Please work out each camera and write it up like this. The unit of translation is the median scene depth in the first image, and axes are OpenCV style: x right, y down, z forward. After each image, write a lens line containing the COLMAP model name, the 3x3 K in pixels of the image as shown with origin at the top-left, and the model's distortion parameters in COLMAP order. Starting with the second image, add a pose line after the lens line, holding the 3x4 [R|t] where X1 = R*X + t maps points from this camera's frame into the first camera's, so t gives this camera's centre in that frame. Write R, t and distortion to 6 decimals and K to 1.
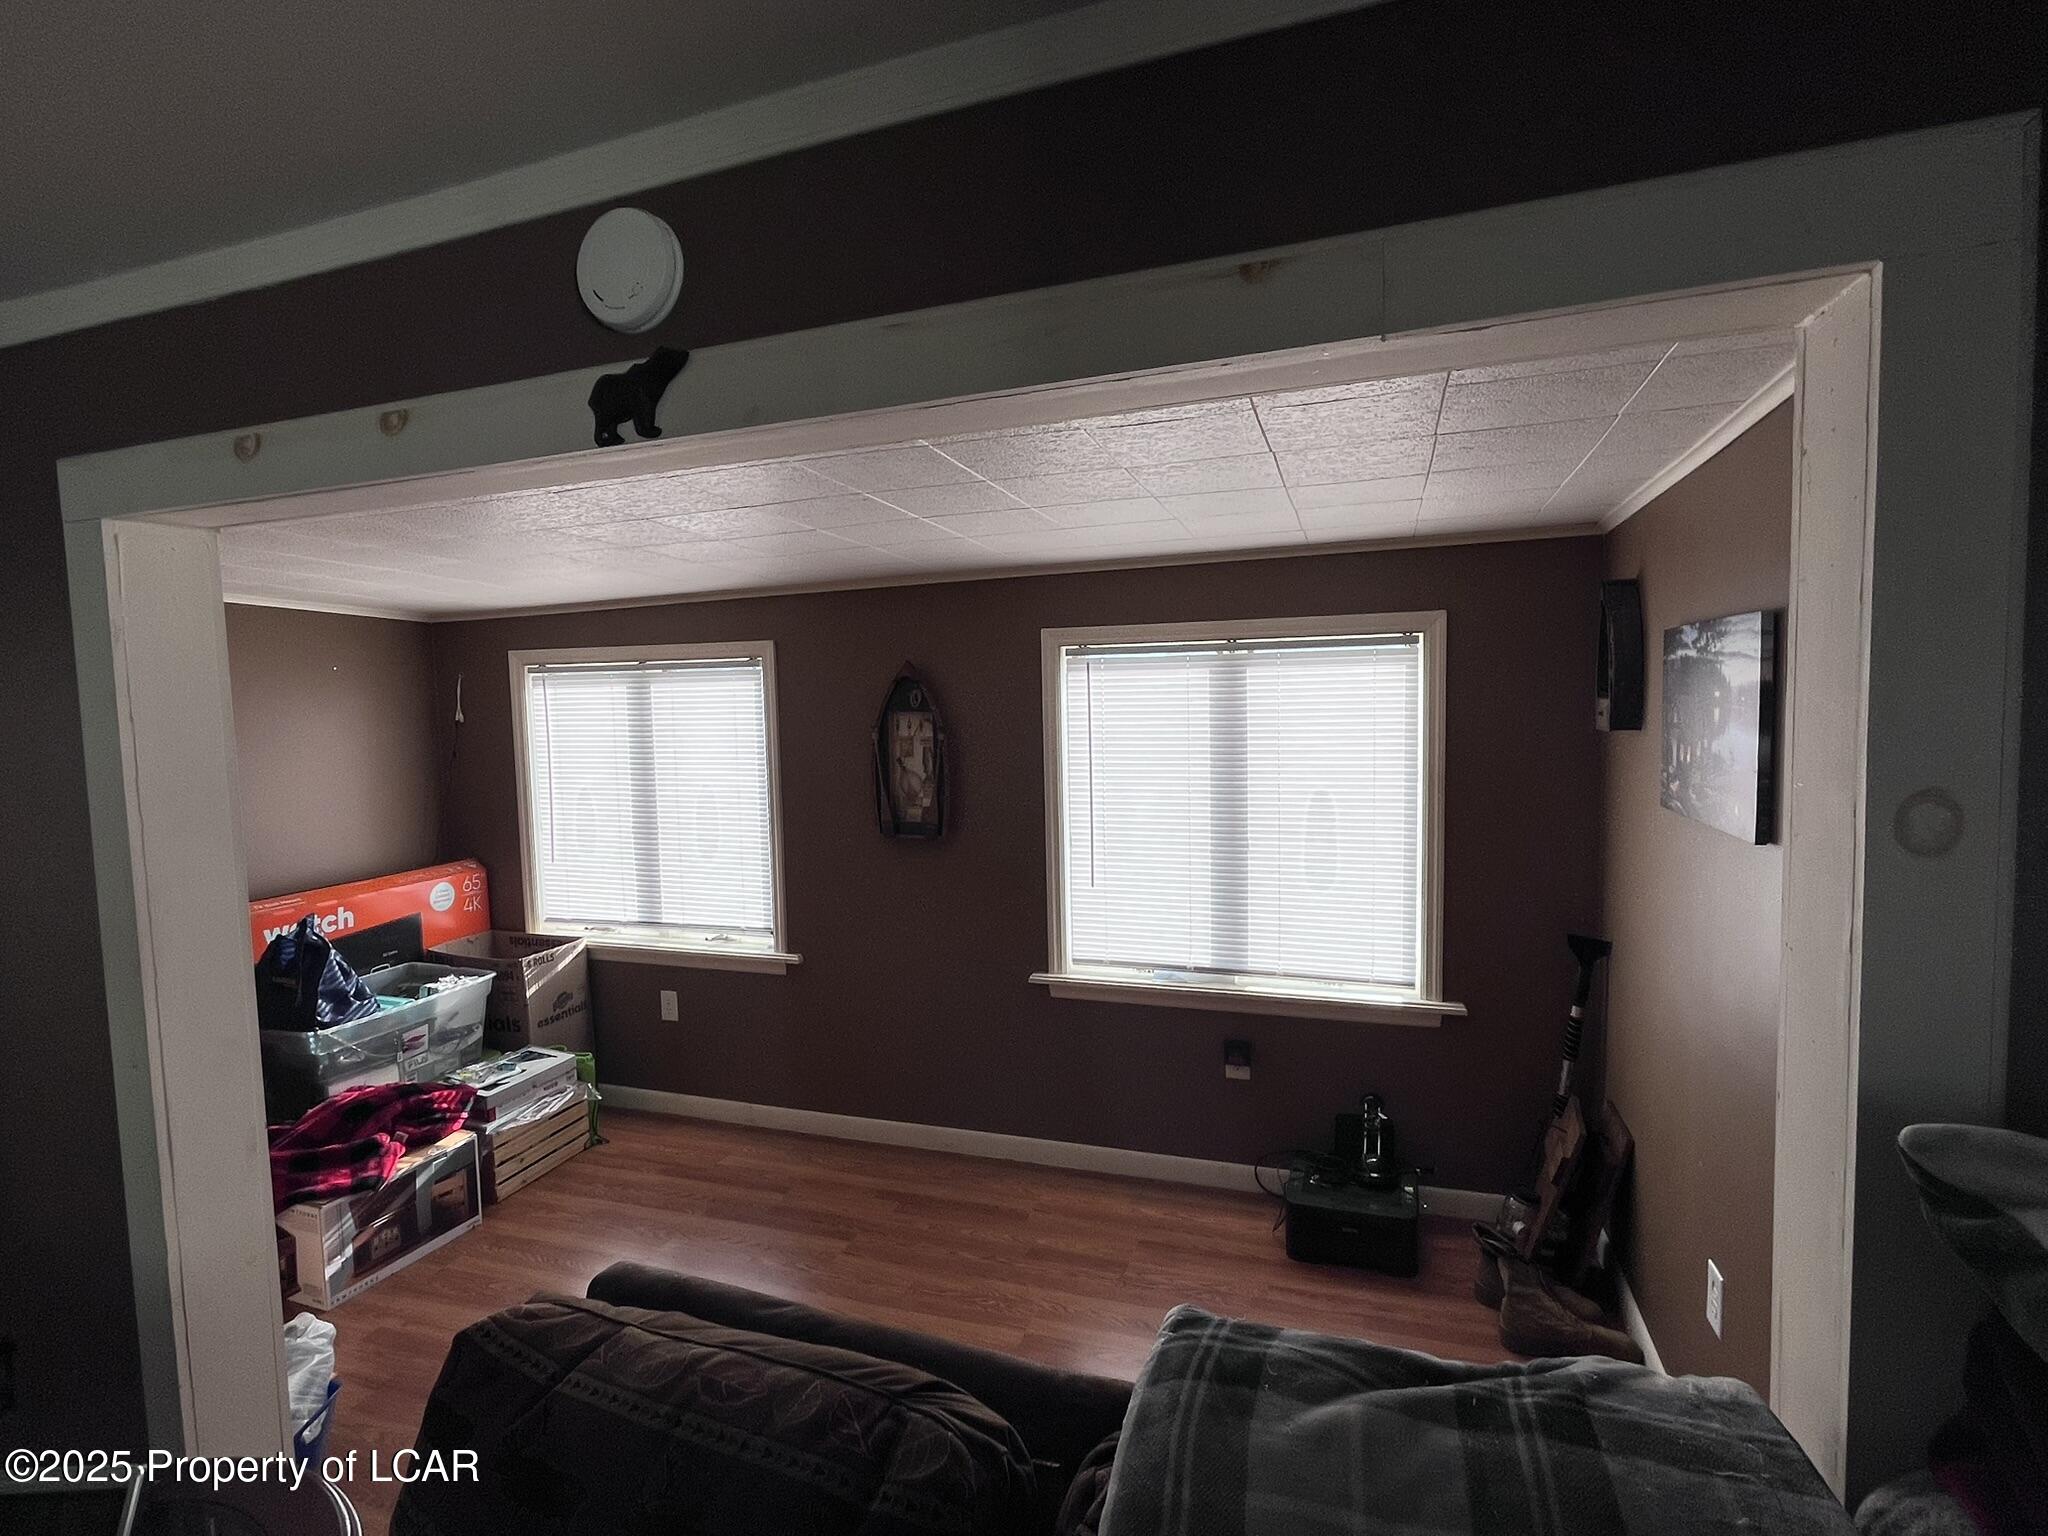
lens RADIAL K [[1004.1, 0, 1018.2], [0, 1004.1, 780.7], [0, 0, 1]] dist [-0.002248, -0.001195]
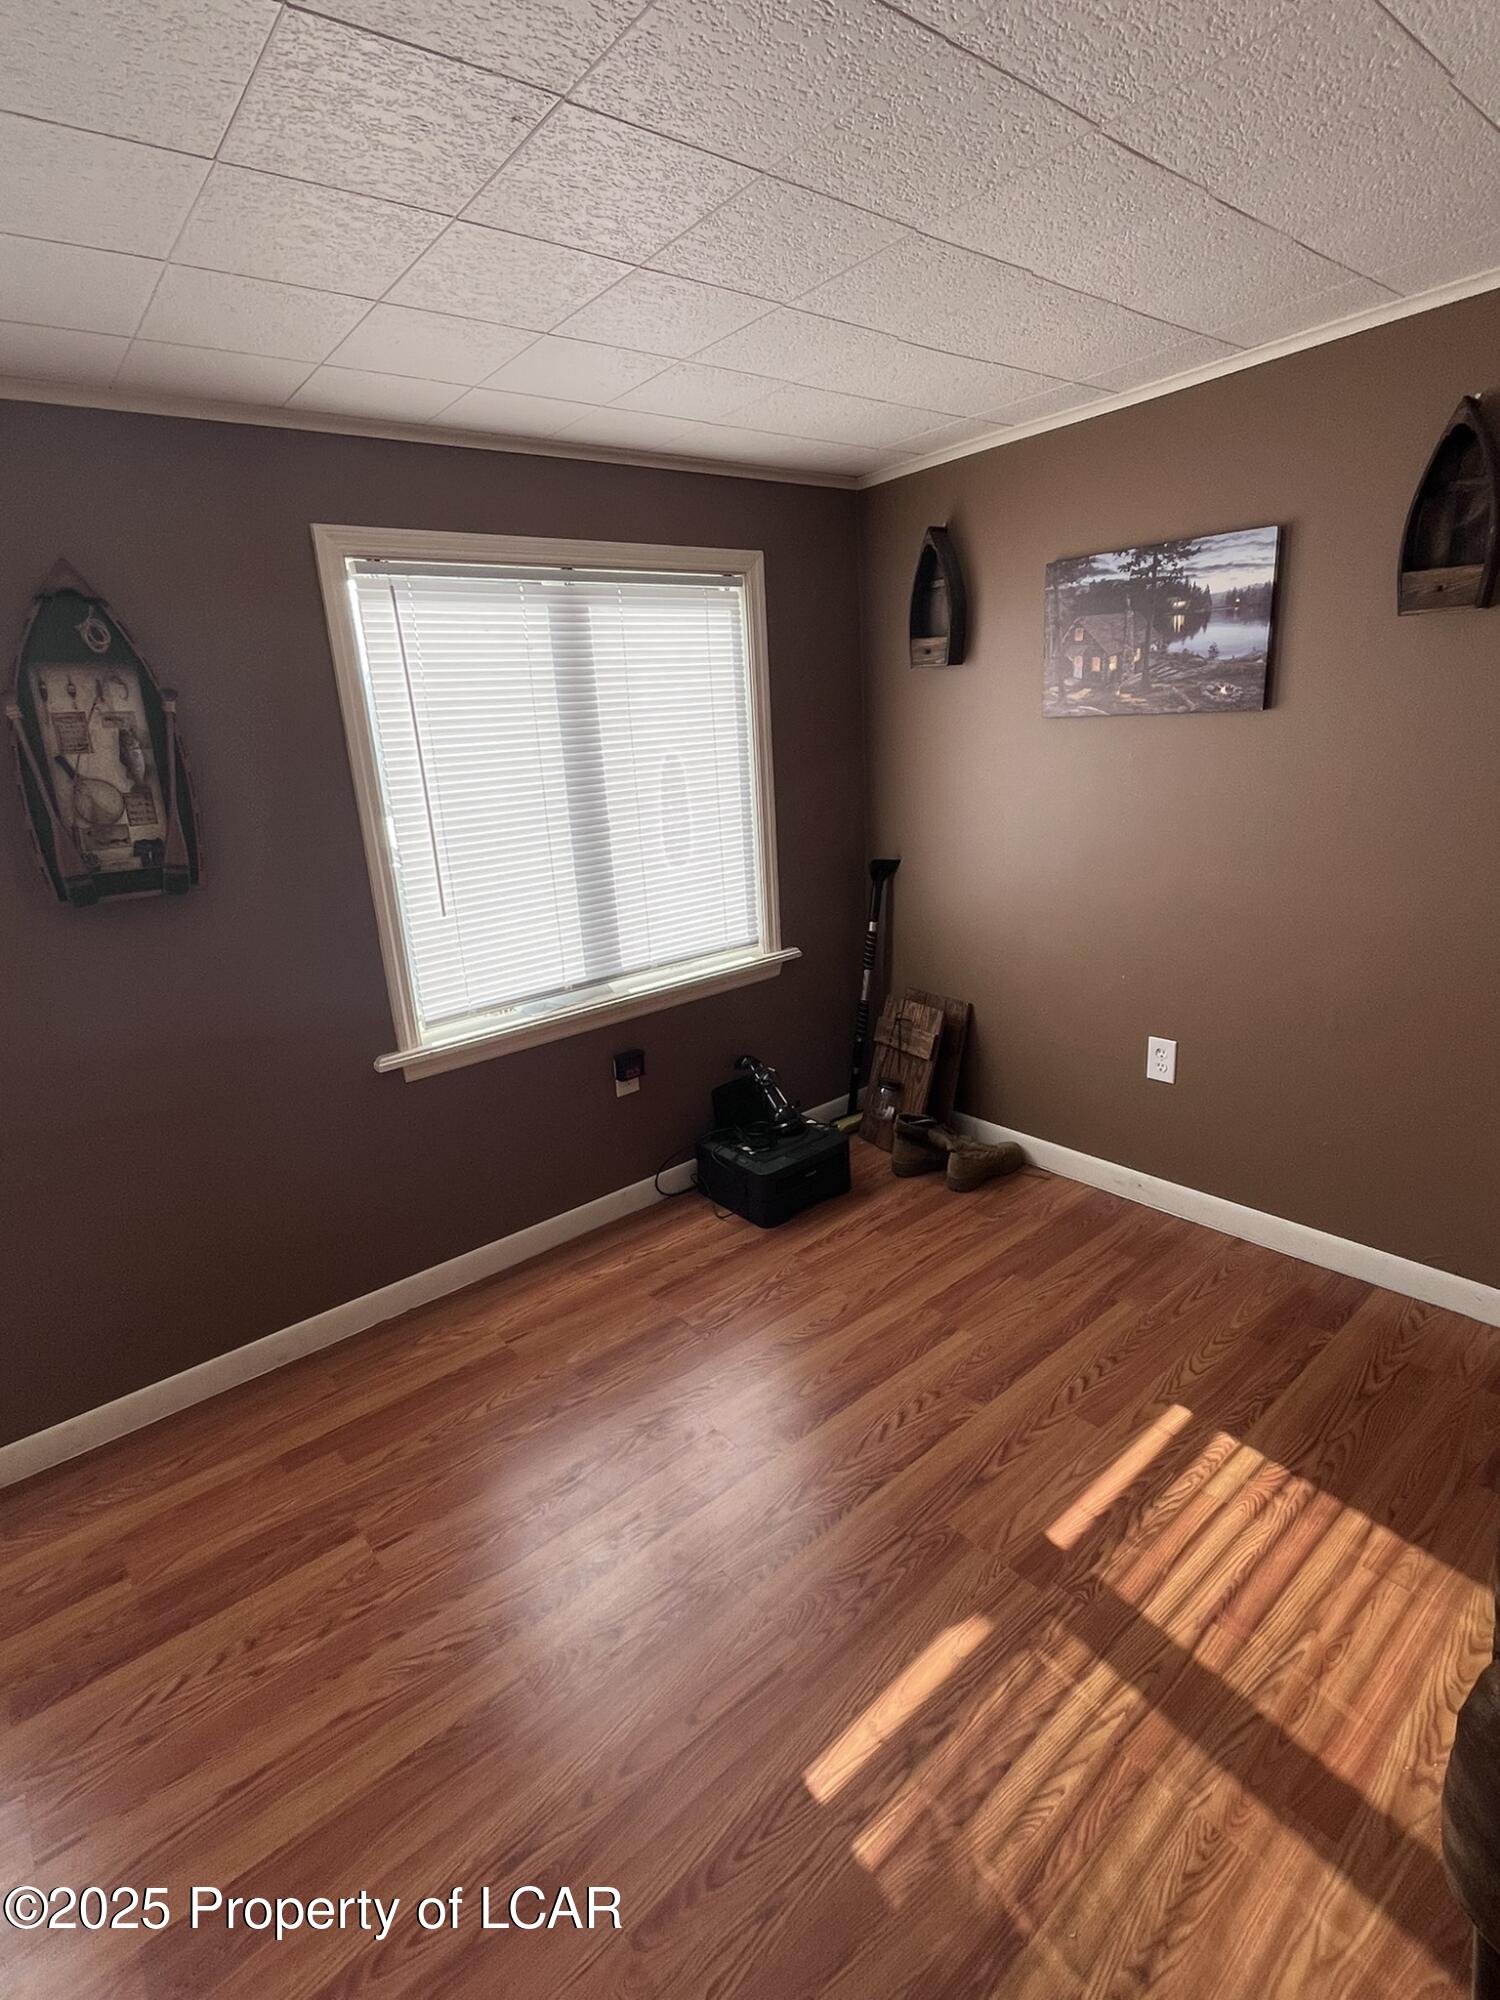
lens RADIAL K [[980.6, 0, 732.0], [0, 980.6, 1003.2], [0, 0, 1]] dist [-0.002248, -0.001195]
pose [[0.515034, -0.254488, 0.818521, -0.434475], [0.119842, 0.966910, 0.225216, 0.033123], [-0.848751, -0.017901, 0.528490, 0.465479]]
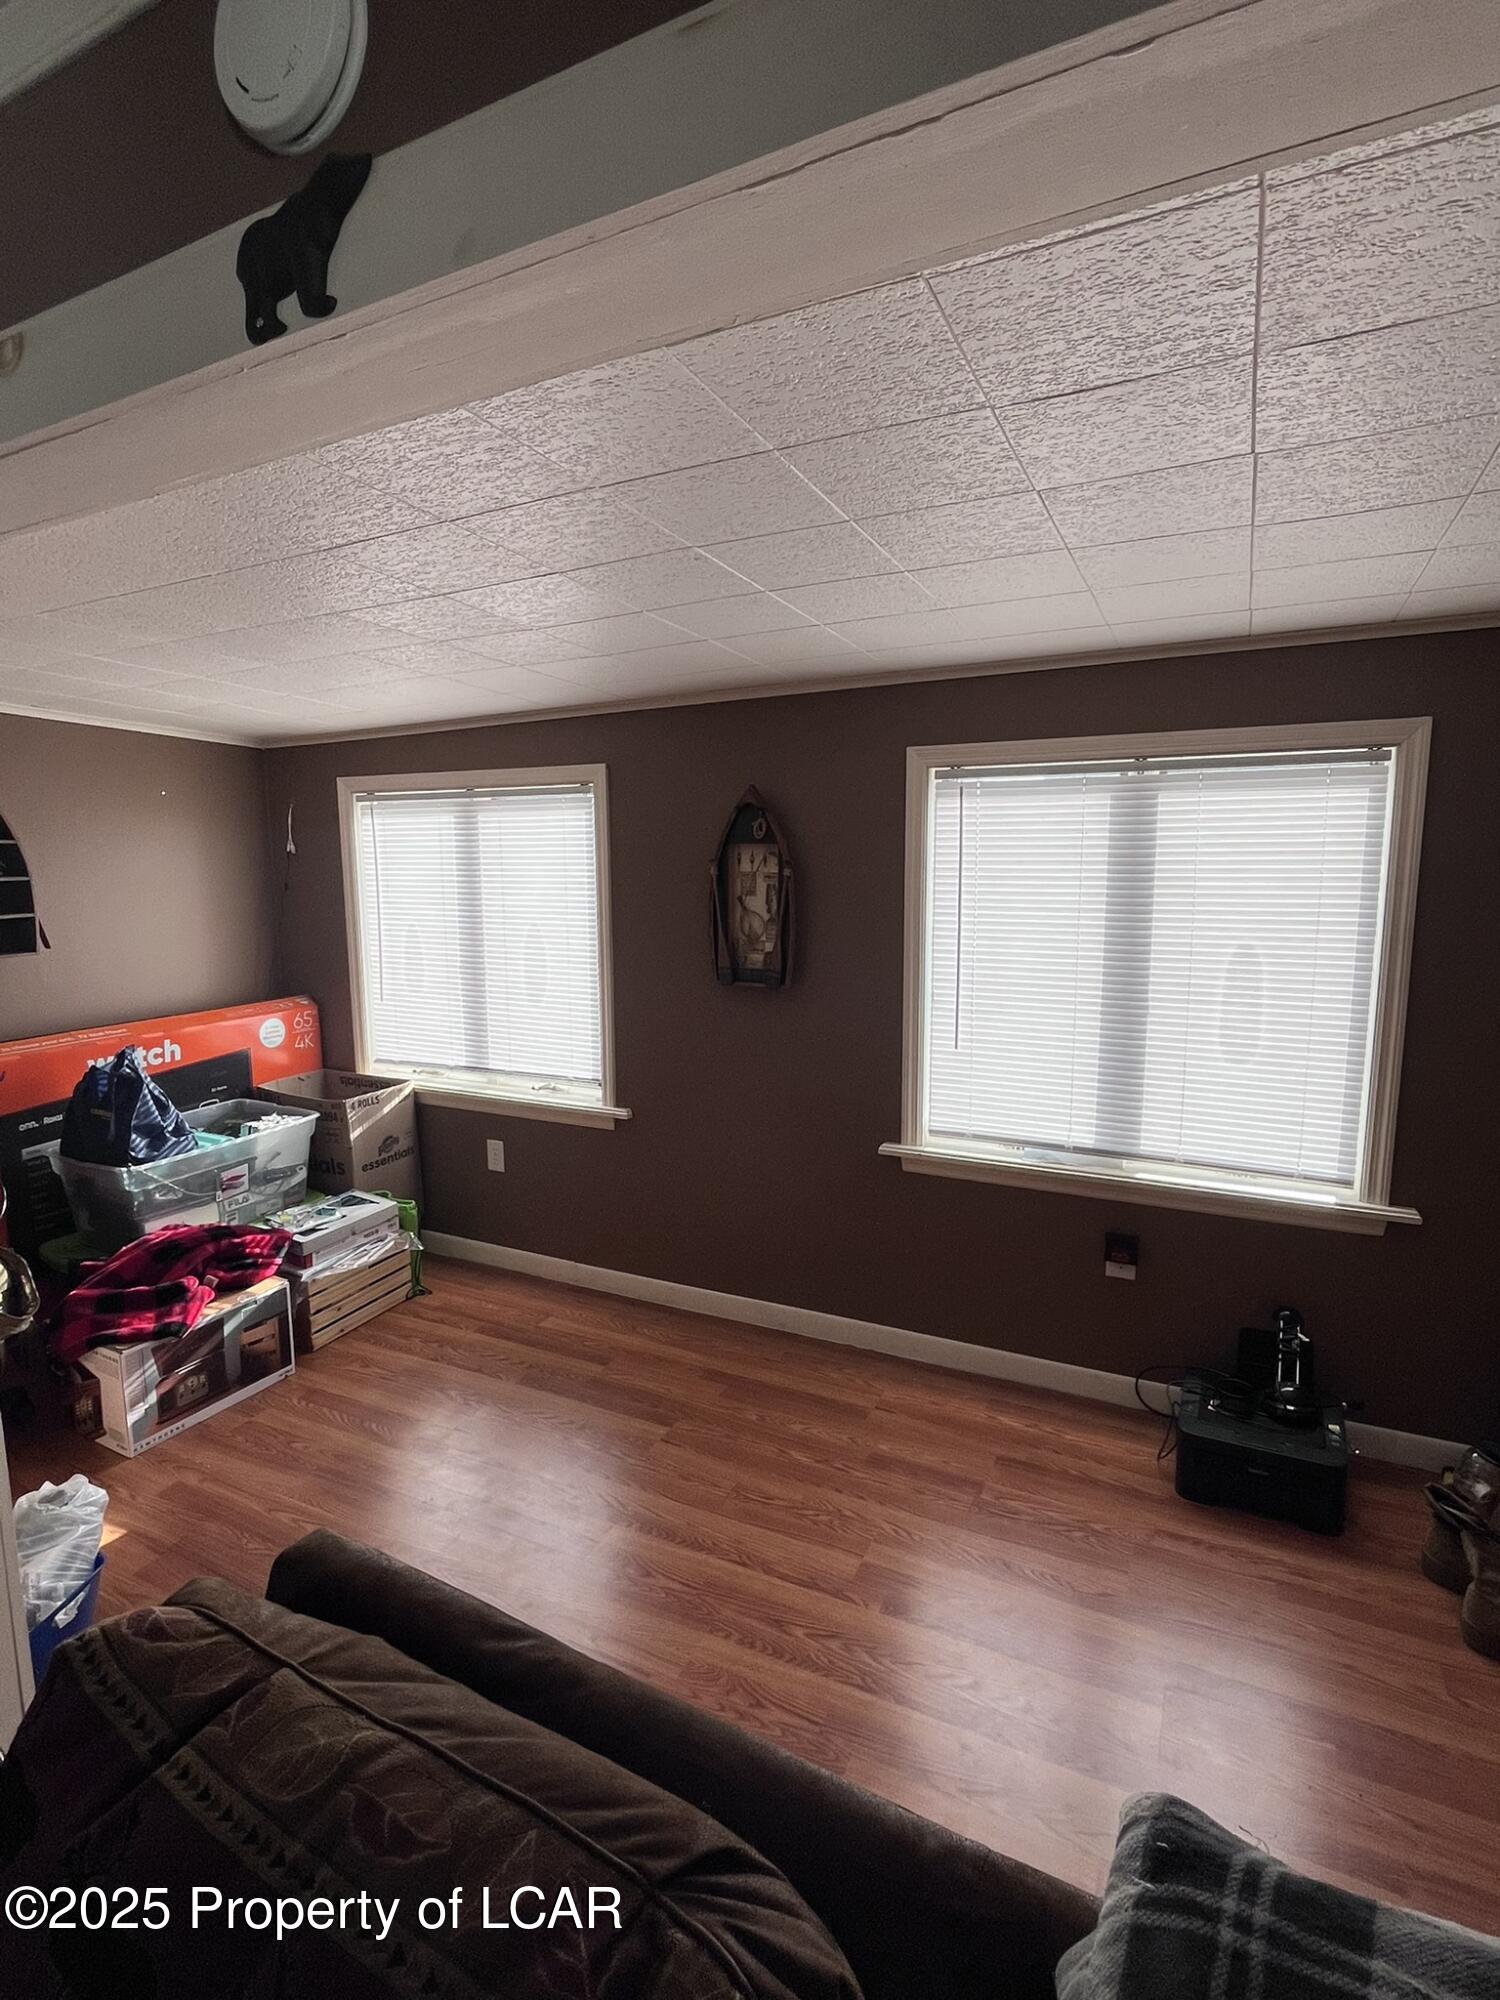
lens RADIAL K [[980.6, 0, 747.1], [0, 980.6, 1003.8], [0, 0, 1]] dist [-0.002248, -0.001195]
pose [[0.992125, 0.033610, -0.120658, -0.004430], [-0.025648, 0.997427, 0.066948, 0.015321], [0.122598, -0.063326, 0.990434, 0.147011]]
